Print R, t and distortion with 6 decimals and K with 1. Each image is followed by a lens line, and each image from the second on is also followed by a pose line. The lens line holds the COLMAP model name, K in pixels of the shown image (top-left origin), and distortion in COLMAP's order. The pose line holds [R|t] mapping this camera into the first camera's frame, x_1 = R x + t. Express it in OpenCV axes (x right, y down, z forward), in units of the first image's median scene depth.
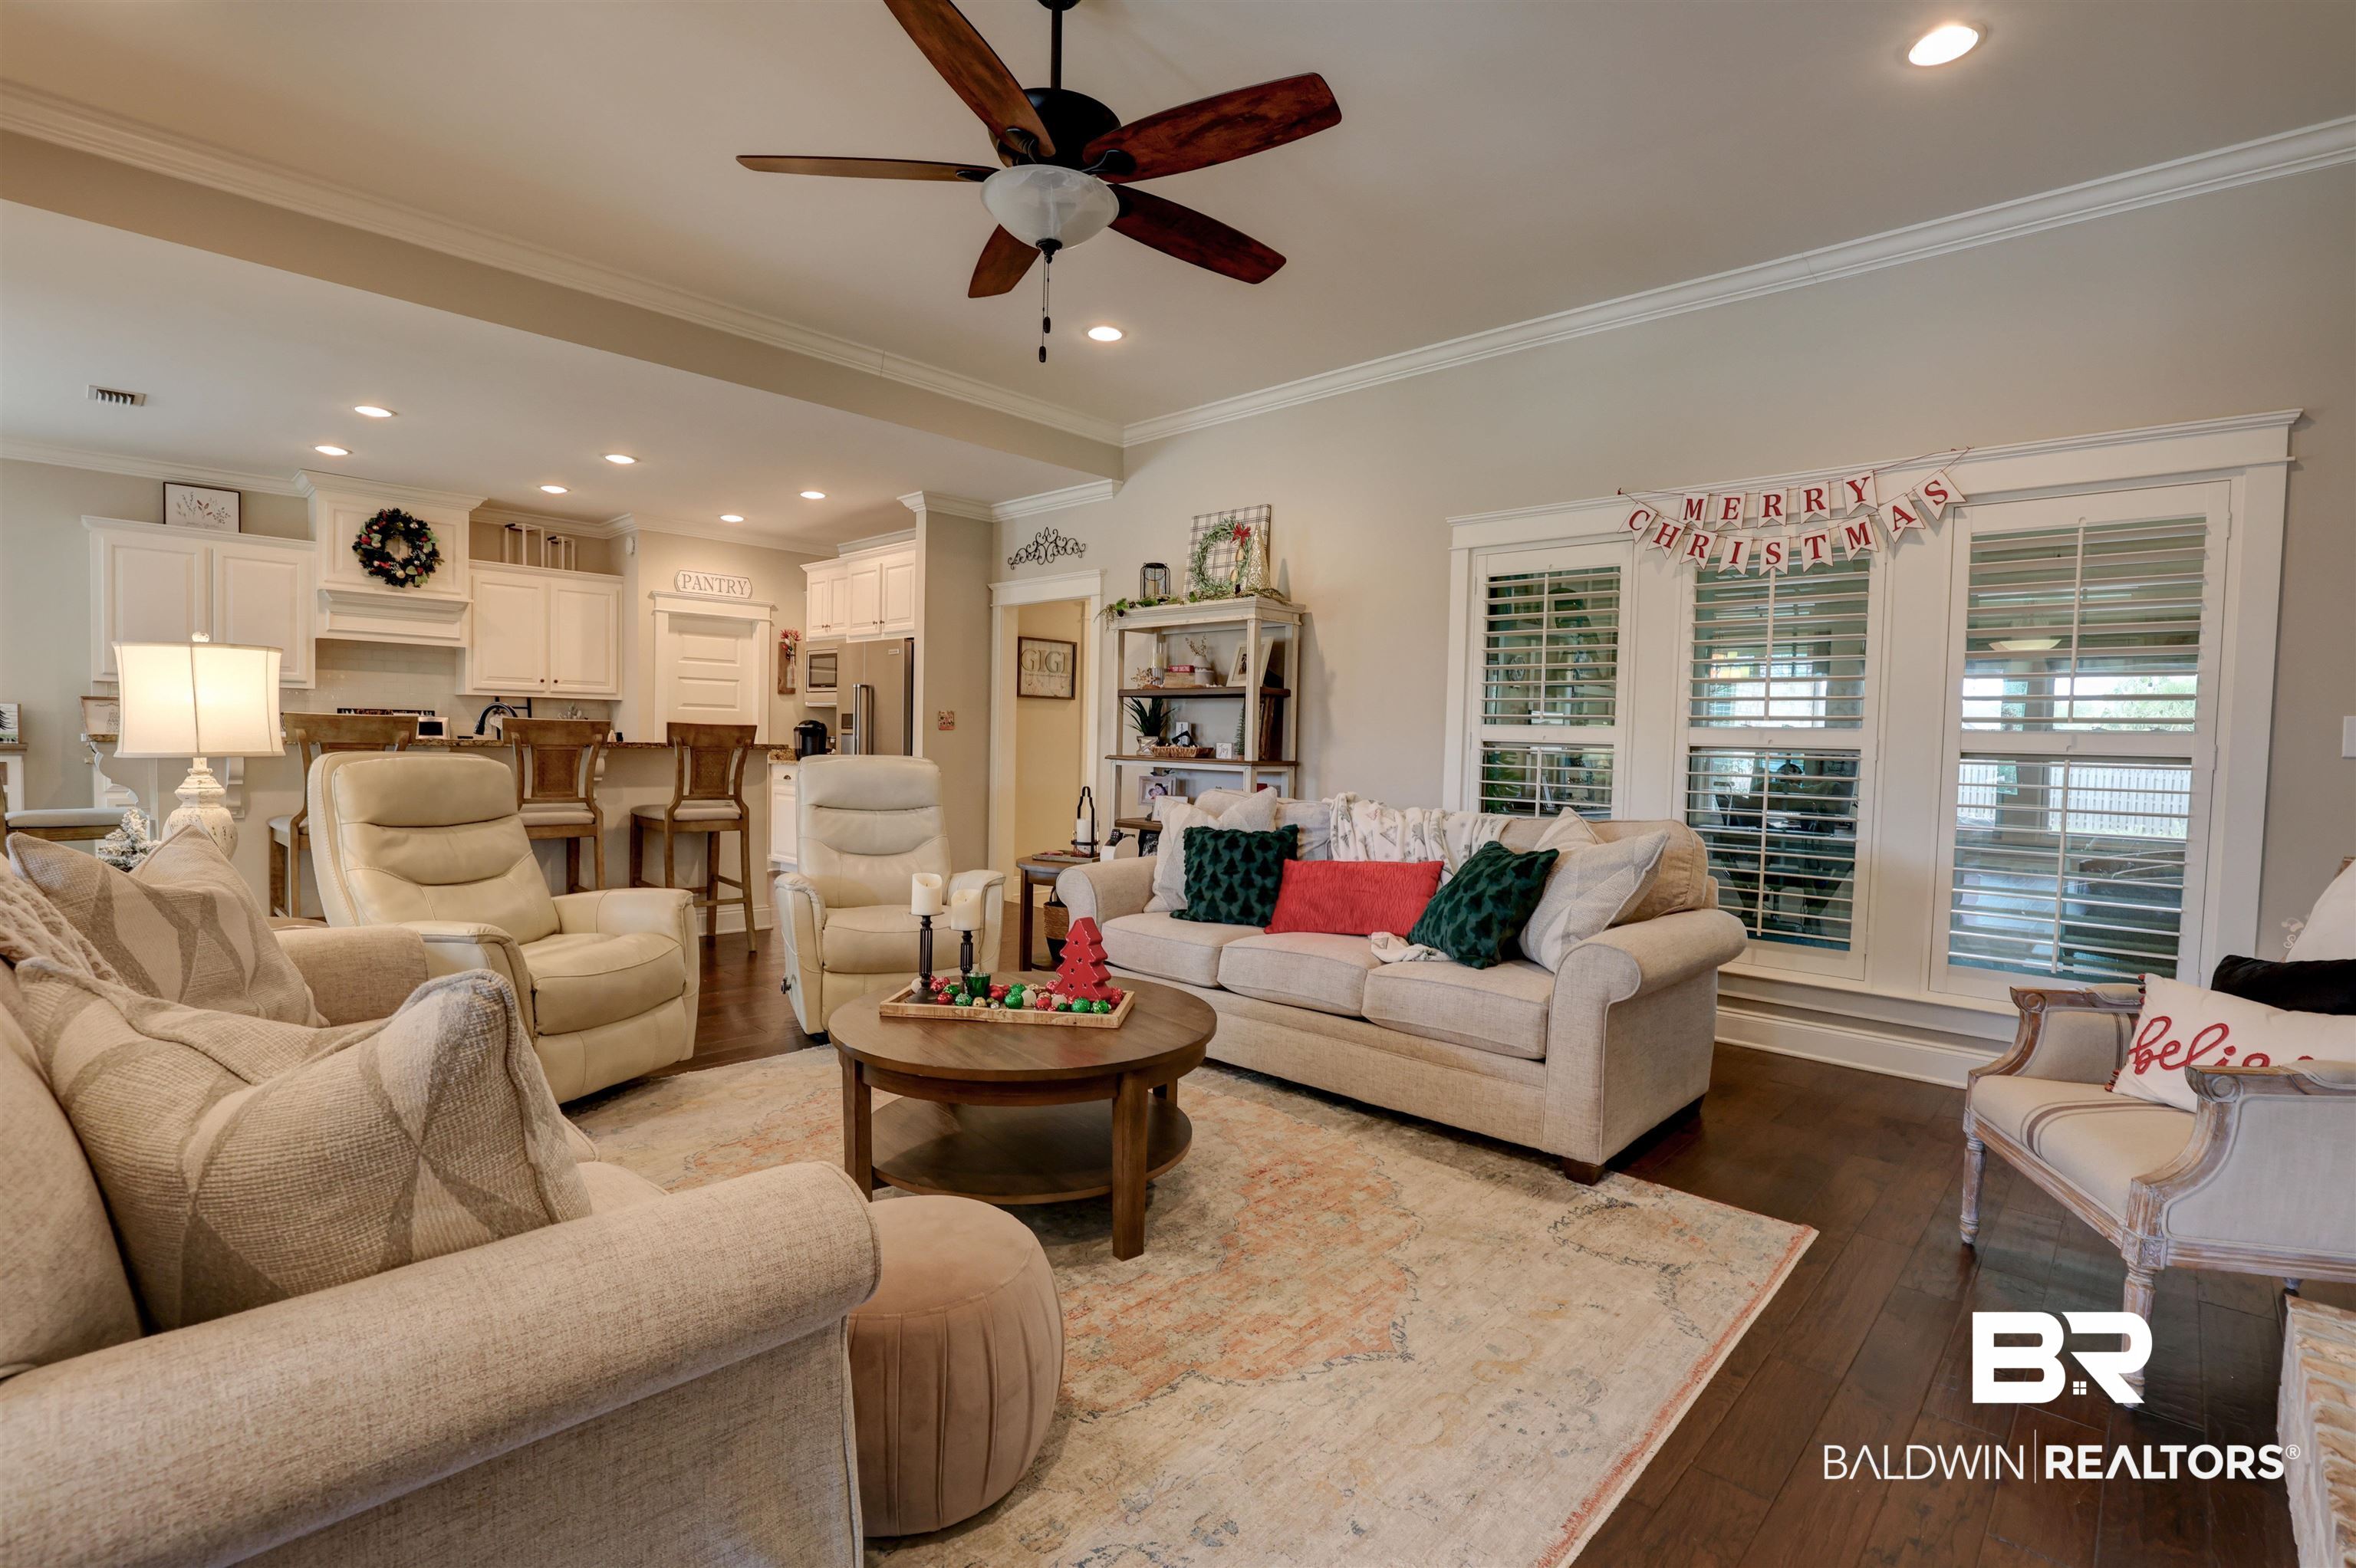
lens RADIAL K [[1091.1, 0, 1174.6], [0, 1091.1, 783.0], [0, 0, 1]] dist [-0.031848, 0.005372]
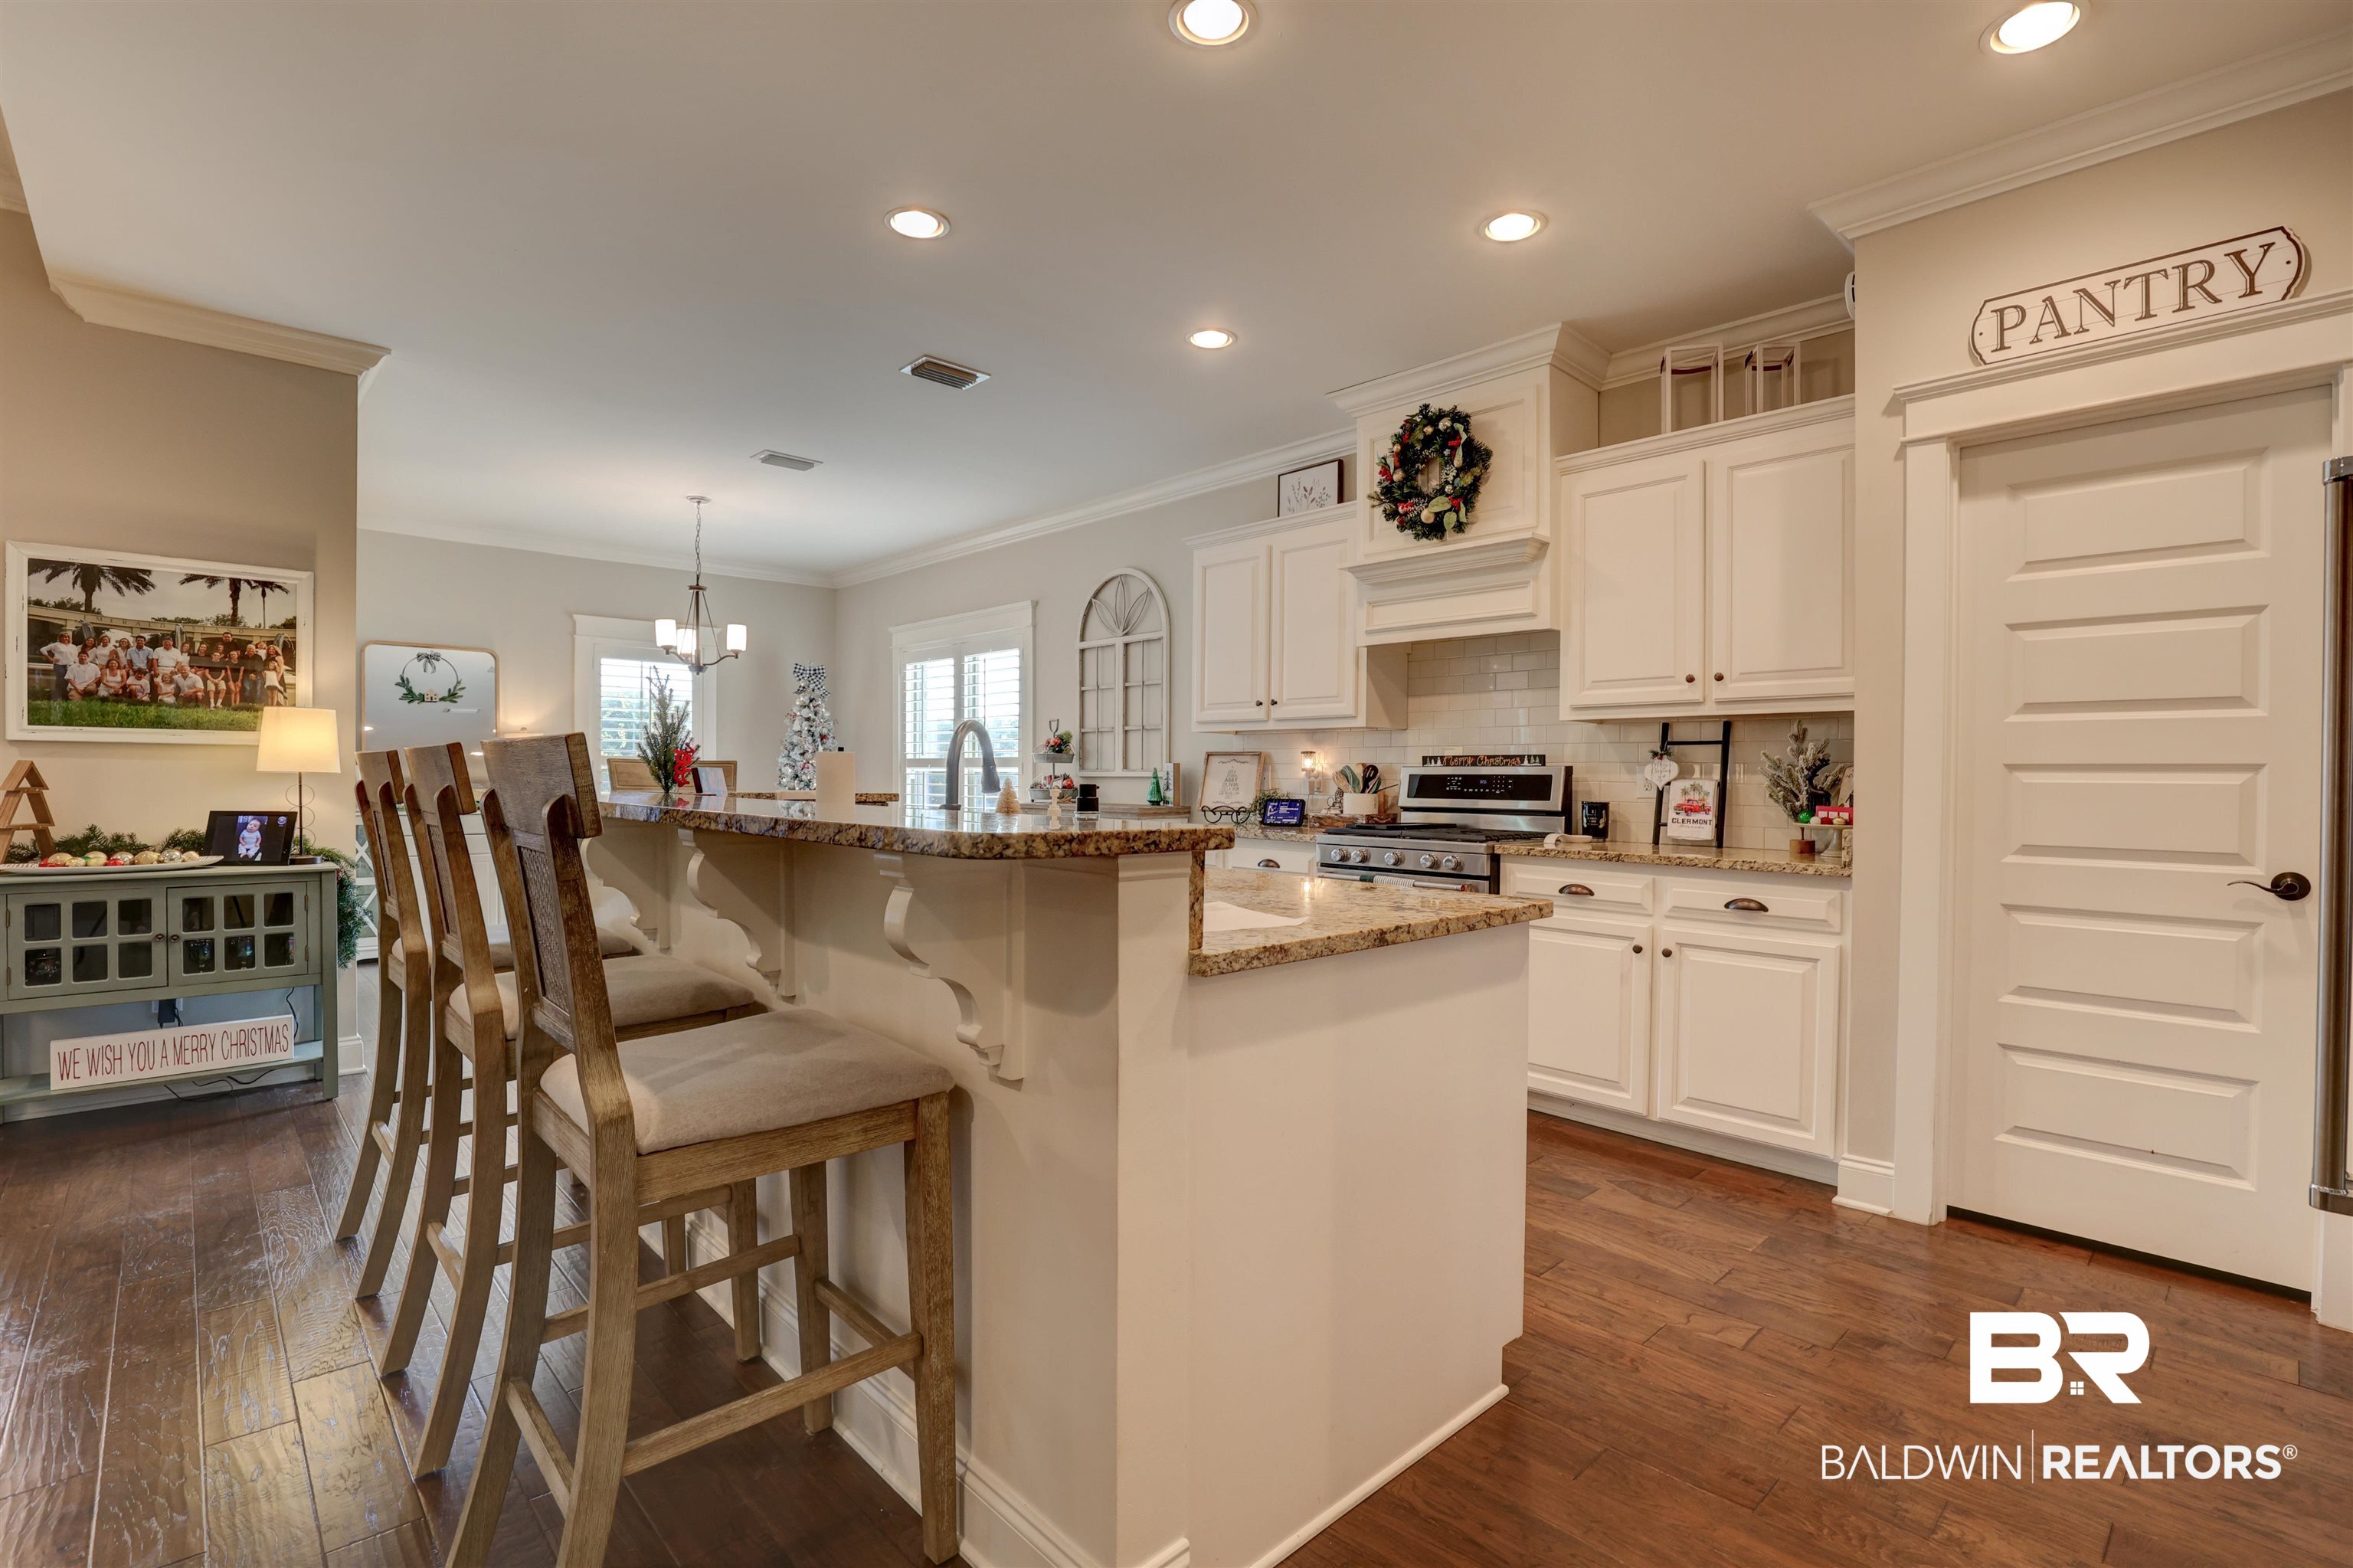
lens RADIAL K [[1089.9, 0, 1172.8], [0, 1089.9, 791.3], [0, 0, 1]] dist [-0.031848, 0.005372]
pose [[-0.050399, -0.009044, -0.998688, -0.170763], [-0.048628, 0.998795, -0.006591, -0.046616], [0.997545, 0.048232, -0.050778, 1.100270]]
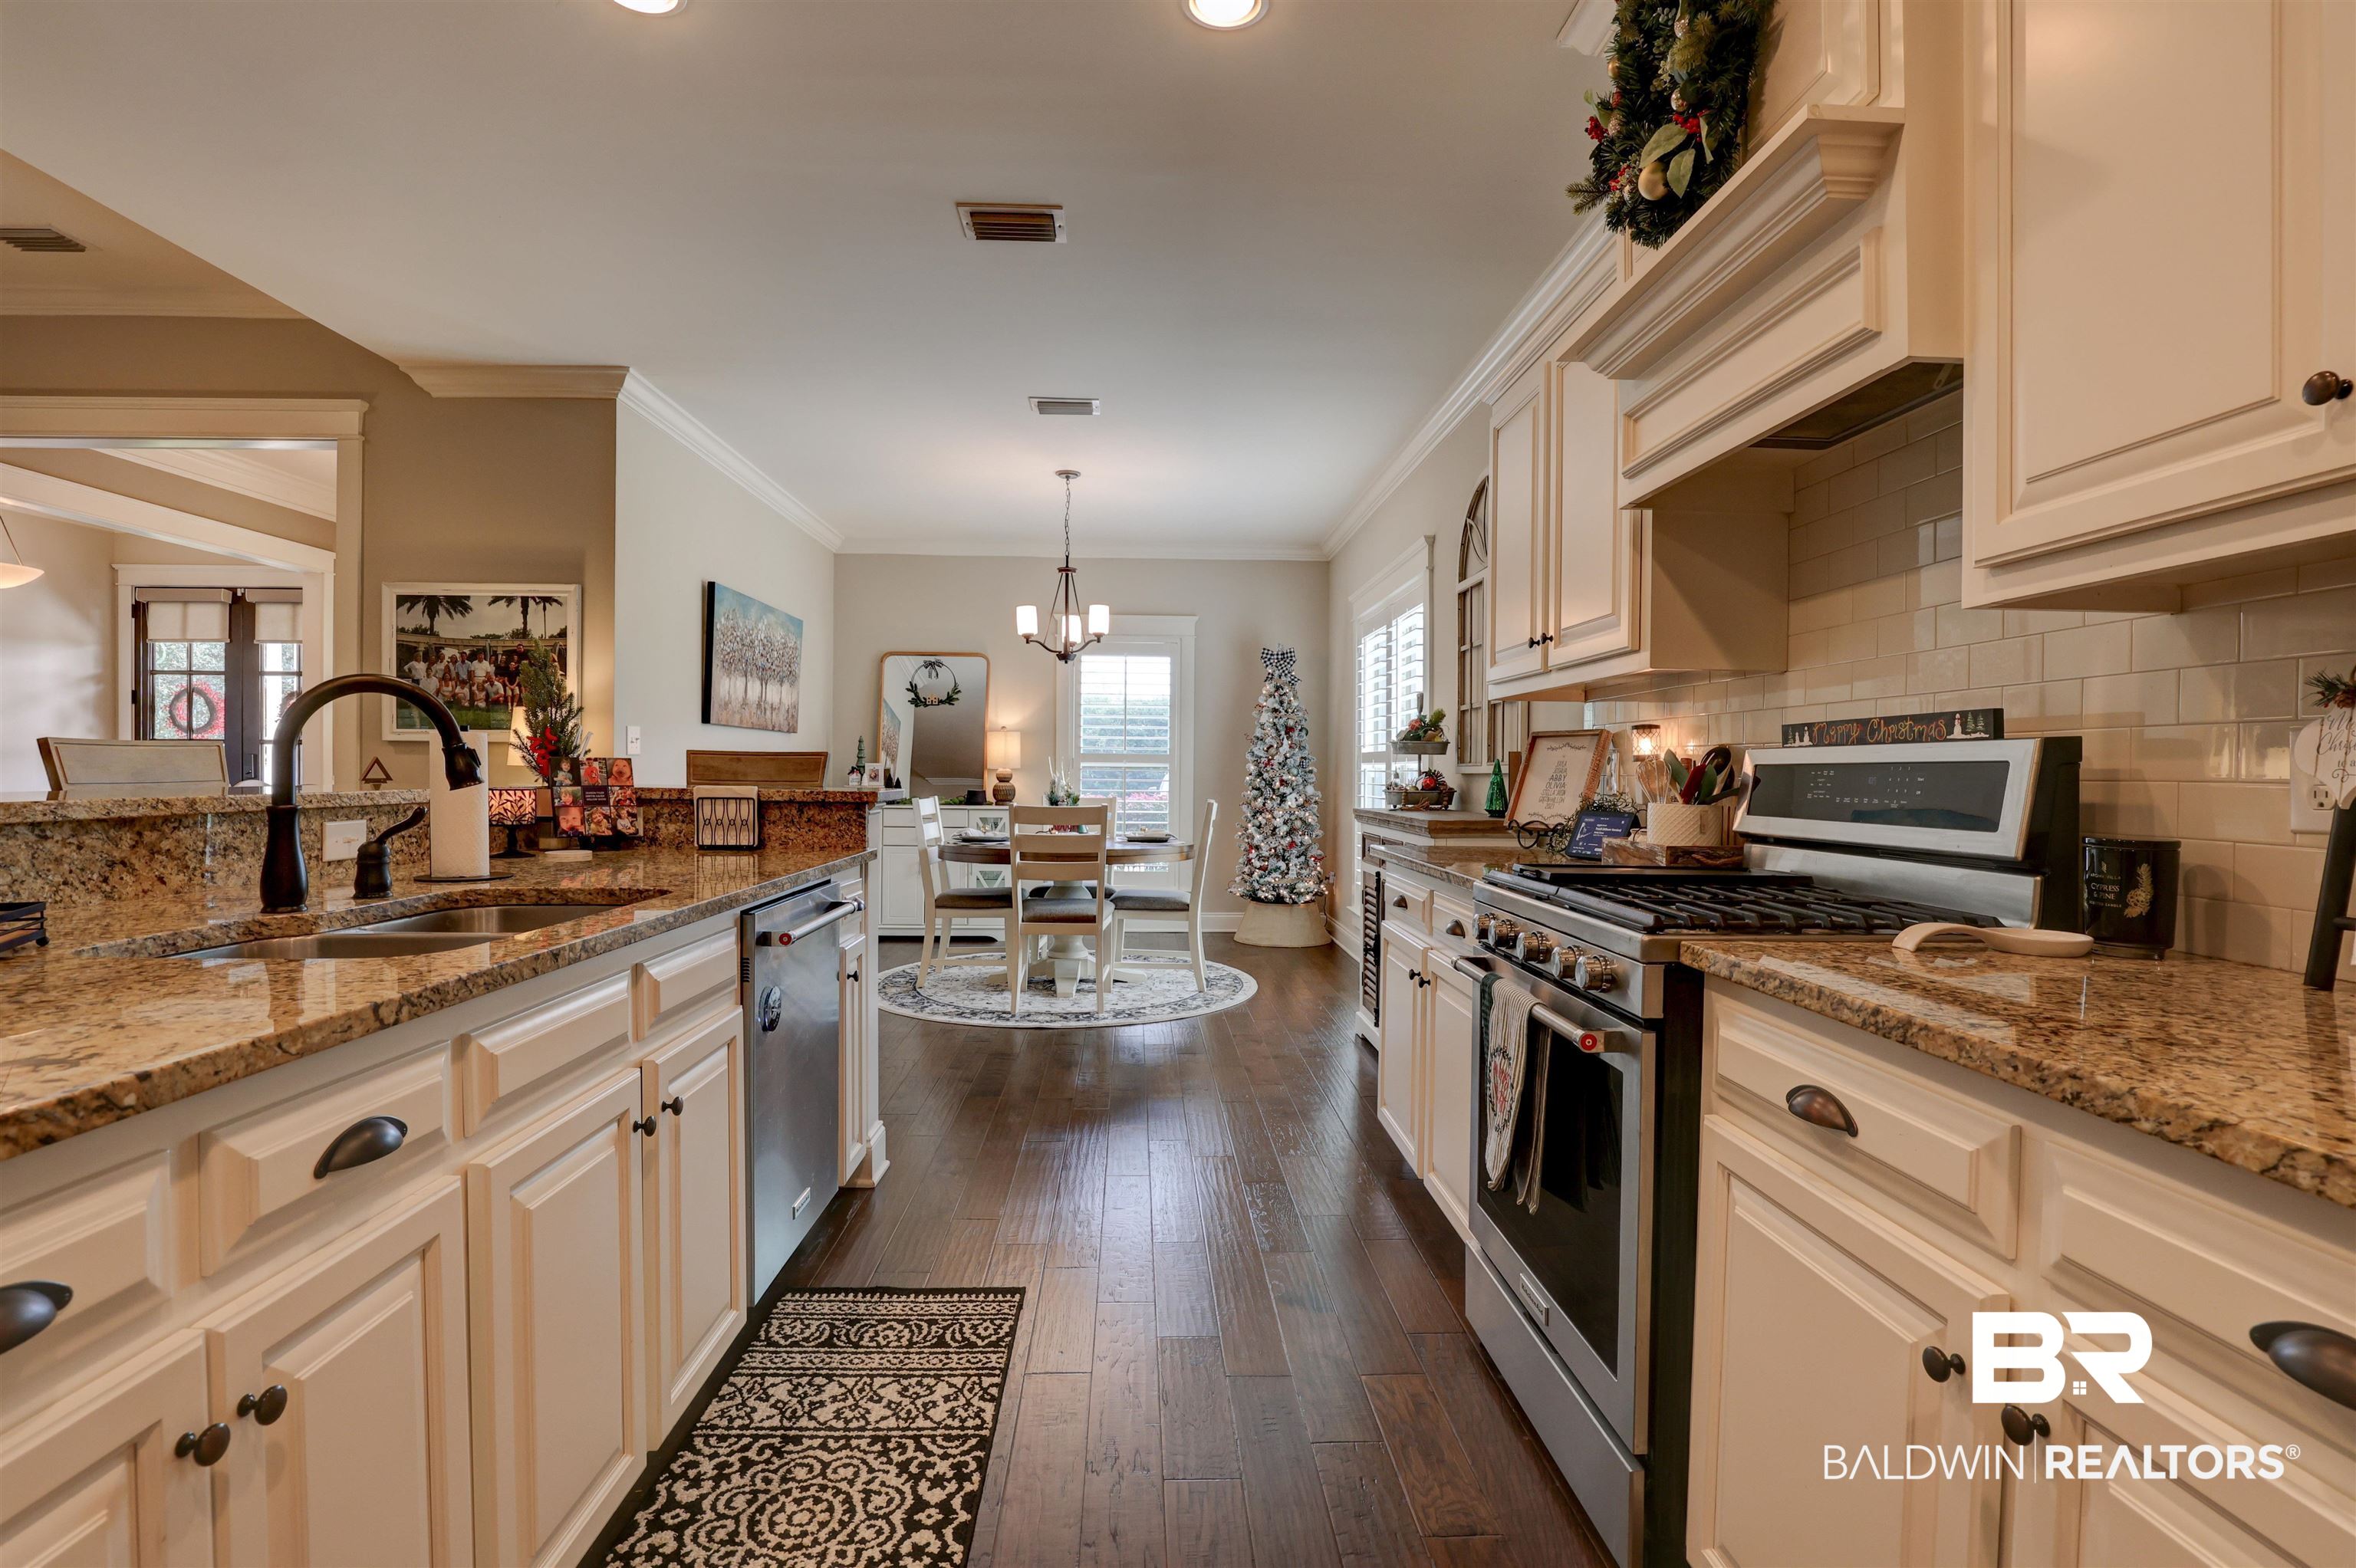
lens RADIAL K [[1091.1, 0, 1177.4], [0, 1091.1, 791.8], [0, 0, 1]] dist [-0.031848, 0.005372]
pose [[-0.688899, -0.014180, -0.724718, -0.562636], [-0.052647, 0.998147, 0.030516, -0.064067], [0.722942, 0.059177, -0.688369, 1.345036]]
